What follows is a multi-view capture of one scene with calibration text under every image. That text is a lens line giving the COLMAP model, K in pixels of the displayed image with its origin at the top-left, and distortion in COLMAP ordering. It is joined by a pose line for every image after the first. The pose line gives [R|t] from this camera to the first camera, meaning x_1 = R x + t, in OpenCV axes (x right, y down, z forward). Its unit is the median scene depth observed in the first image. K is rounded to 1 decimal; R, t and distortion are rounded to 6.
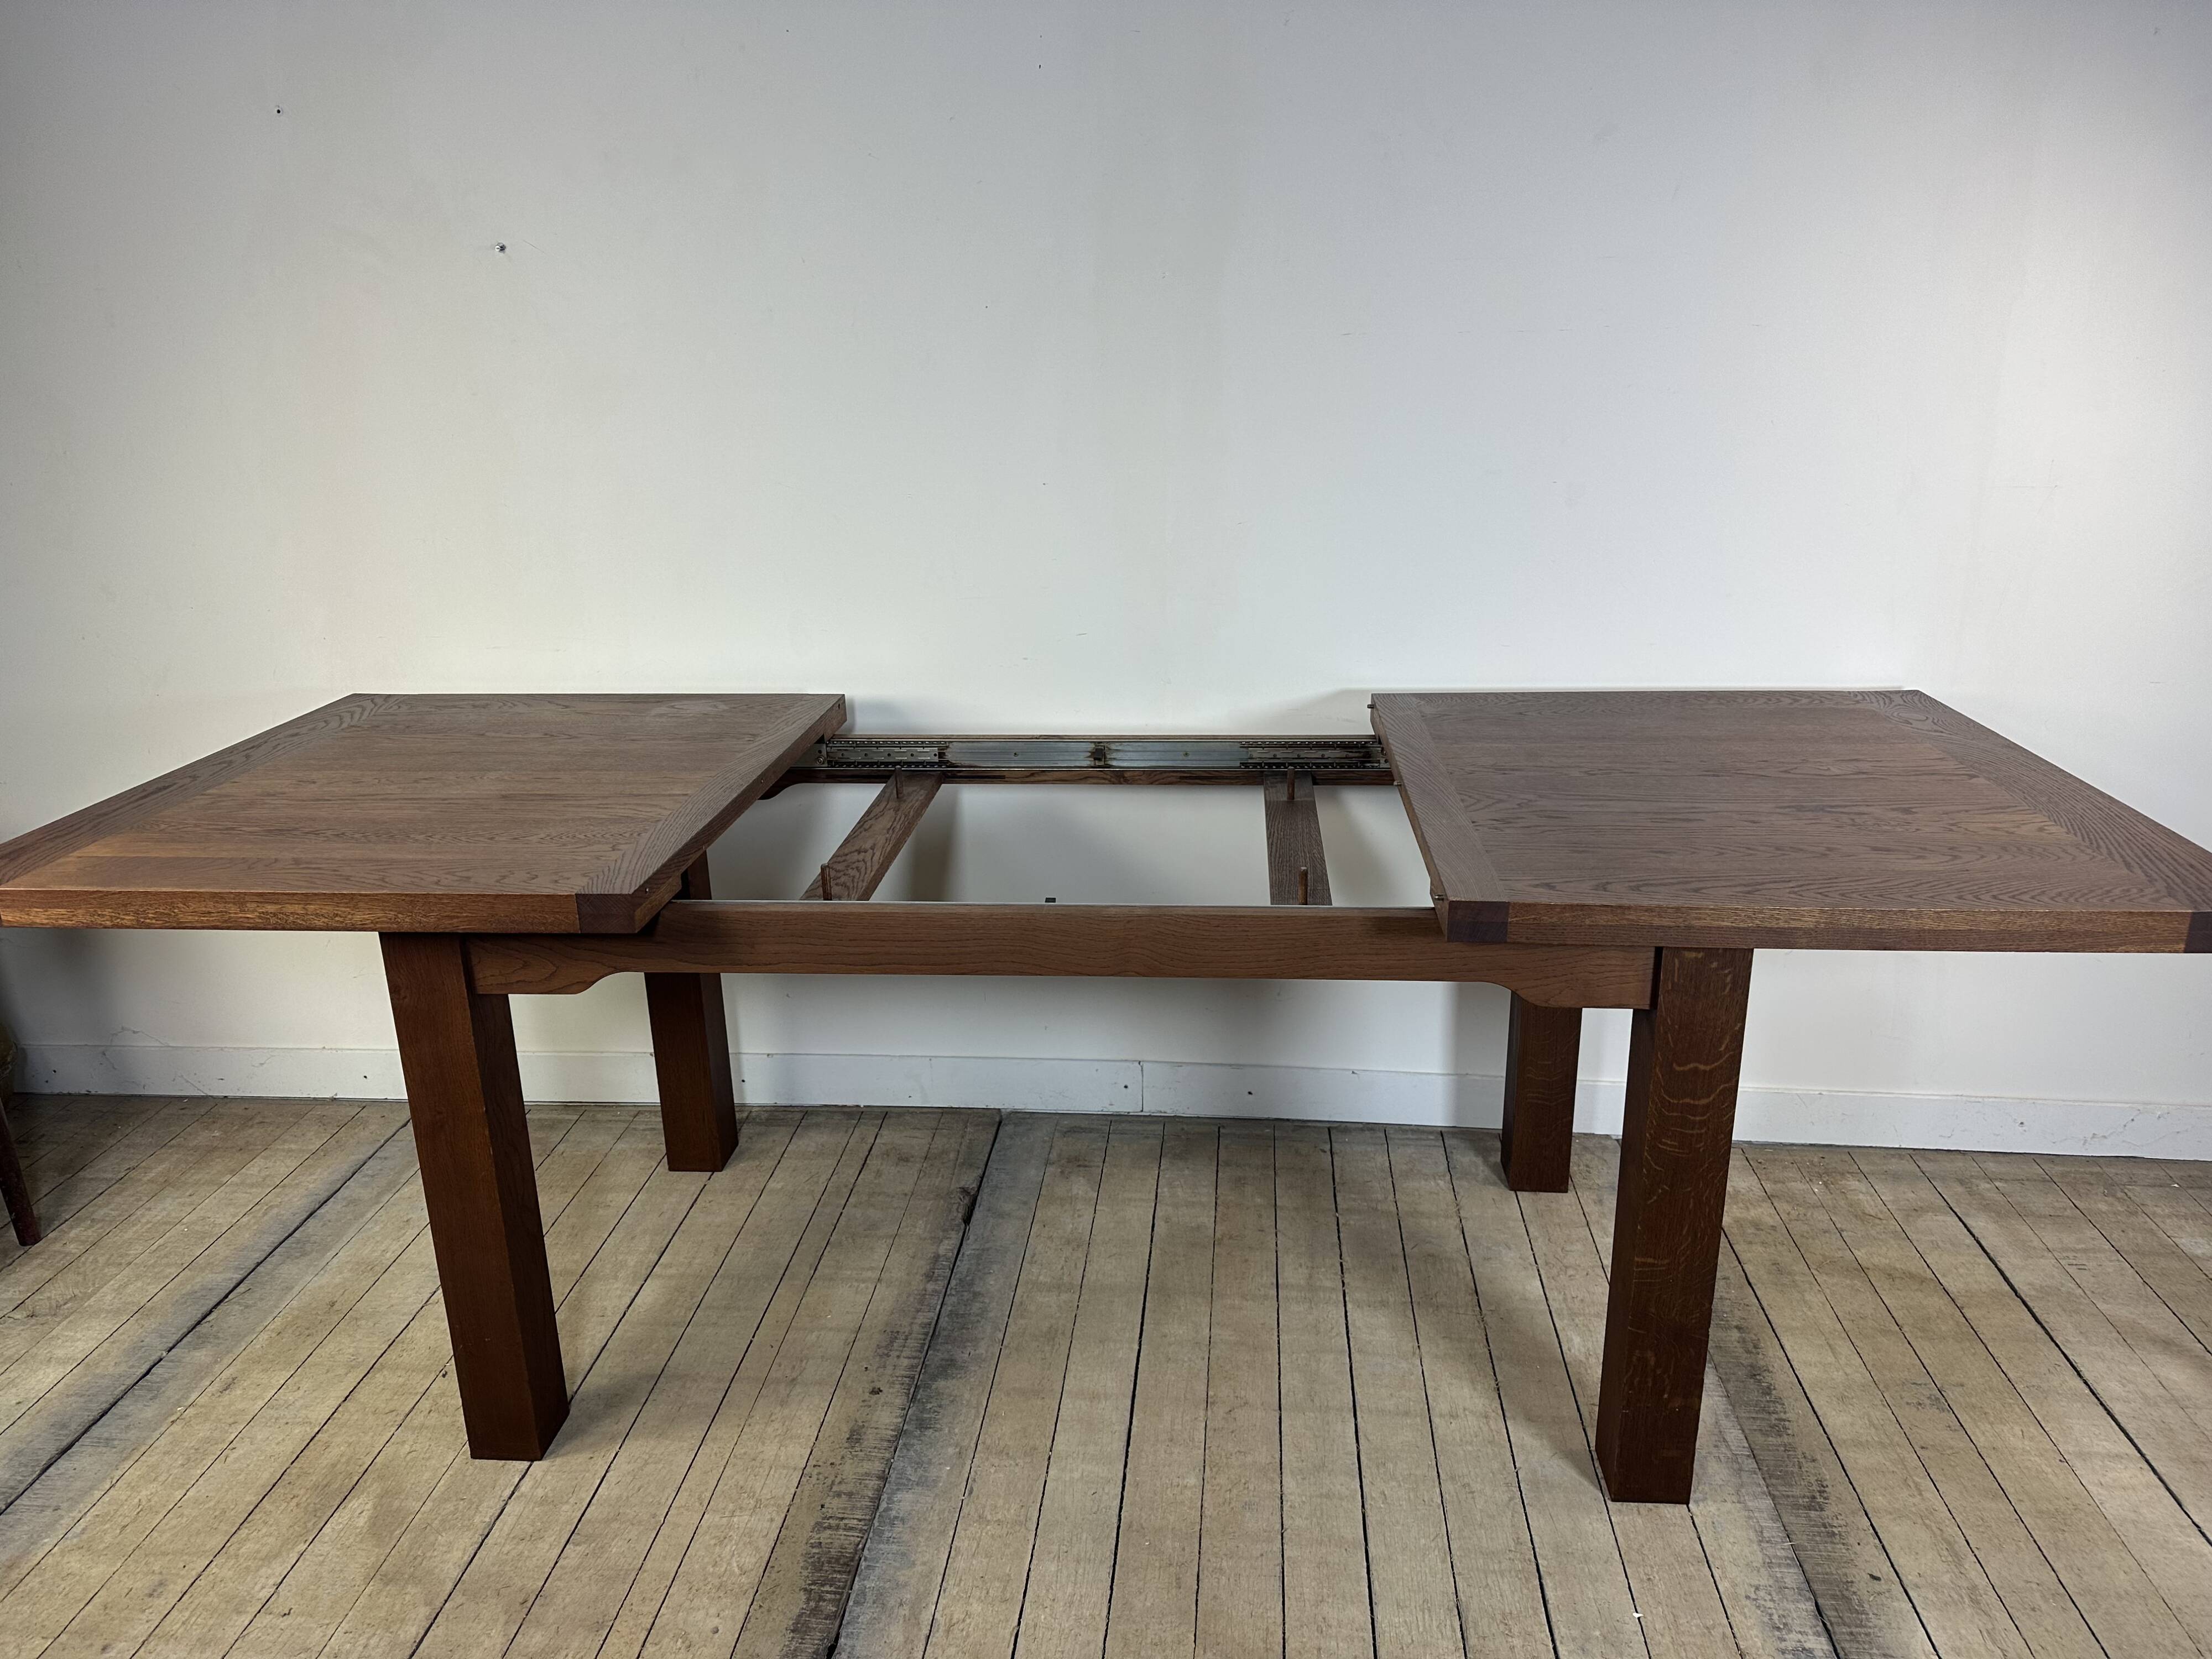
lens RADIAL K [[1551.2, 0, 1106.8], [0, 1551.2, 760.7], [0, 0, 1]] dist [0.011562, -0.014269]
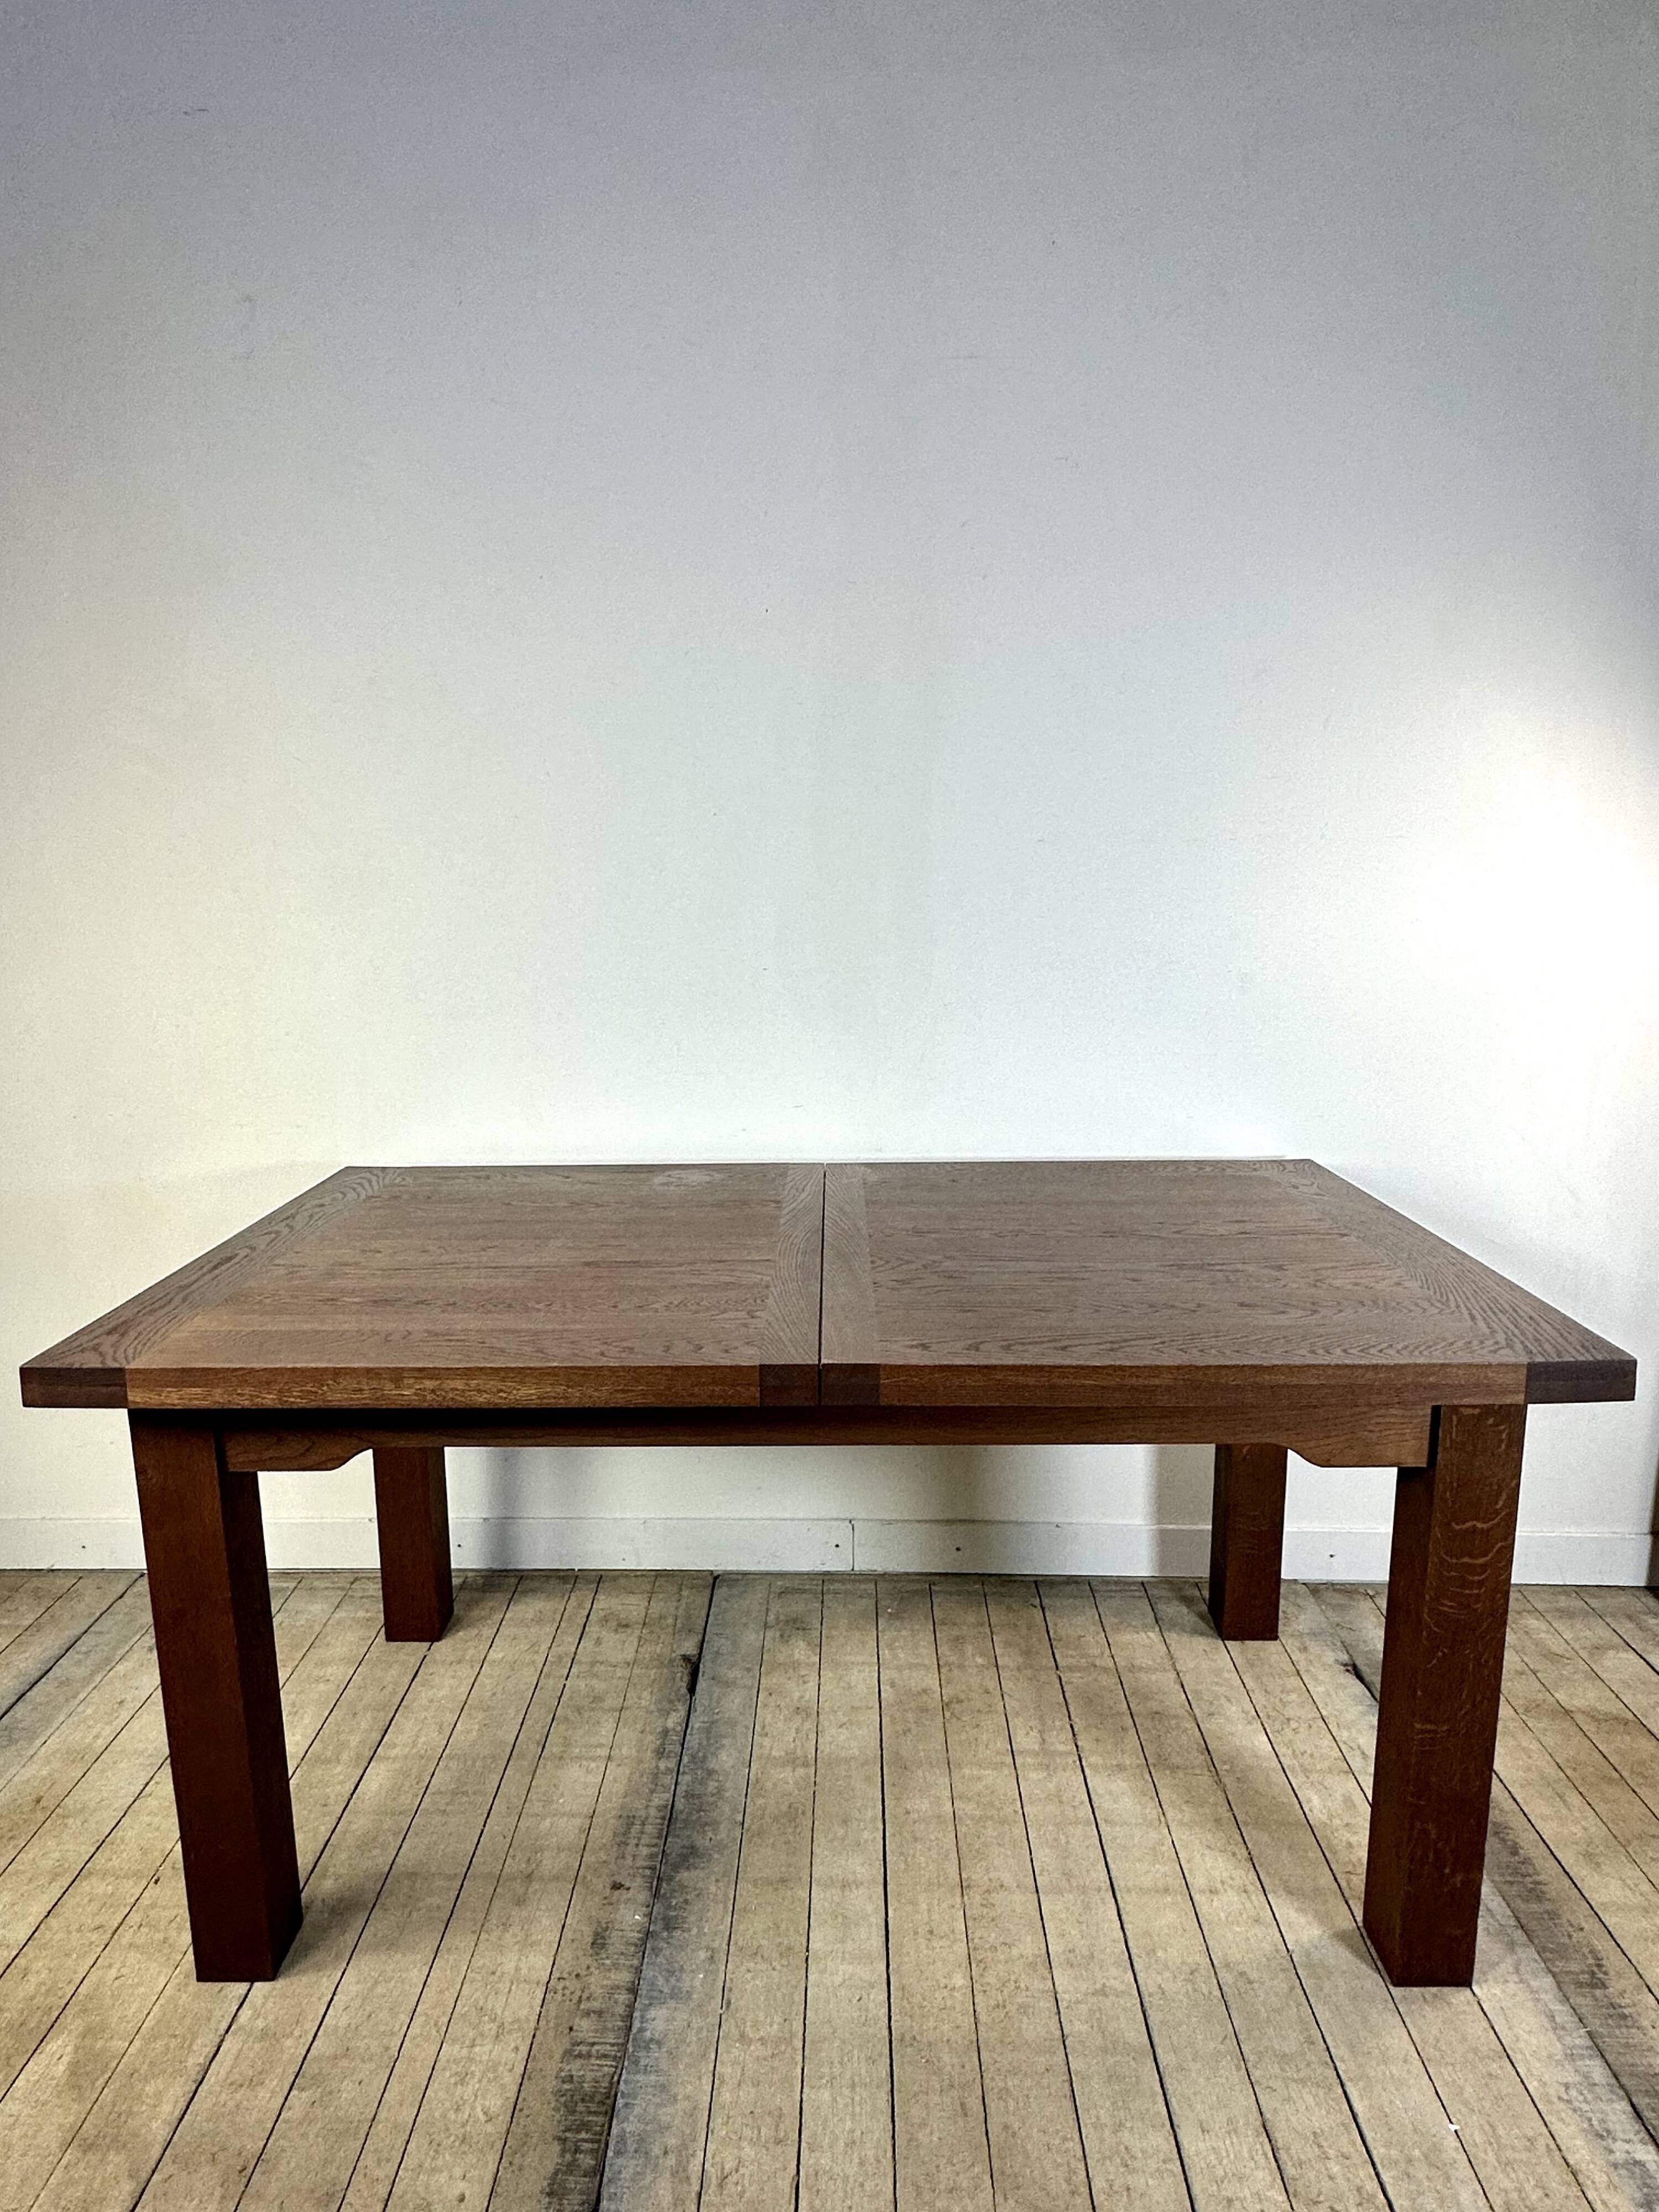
lens RADIAL K [[1312.3, 0, 804.0], [0, 1312.3, 1037.9], [0, 0, 1]] dist [-0.027703, 0.015823]
pose [[0.998333, -0.001199, 0.057699, -0.079315], [0.009999, 0.988259, -0.152461, 0.011709], [-0.056838, 0.152784, 0.986624, 0.121944]]
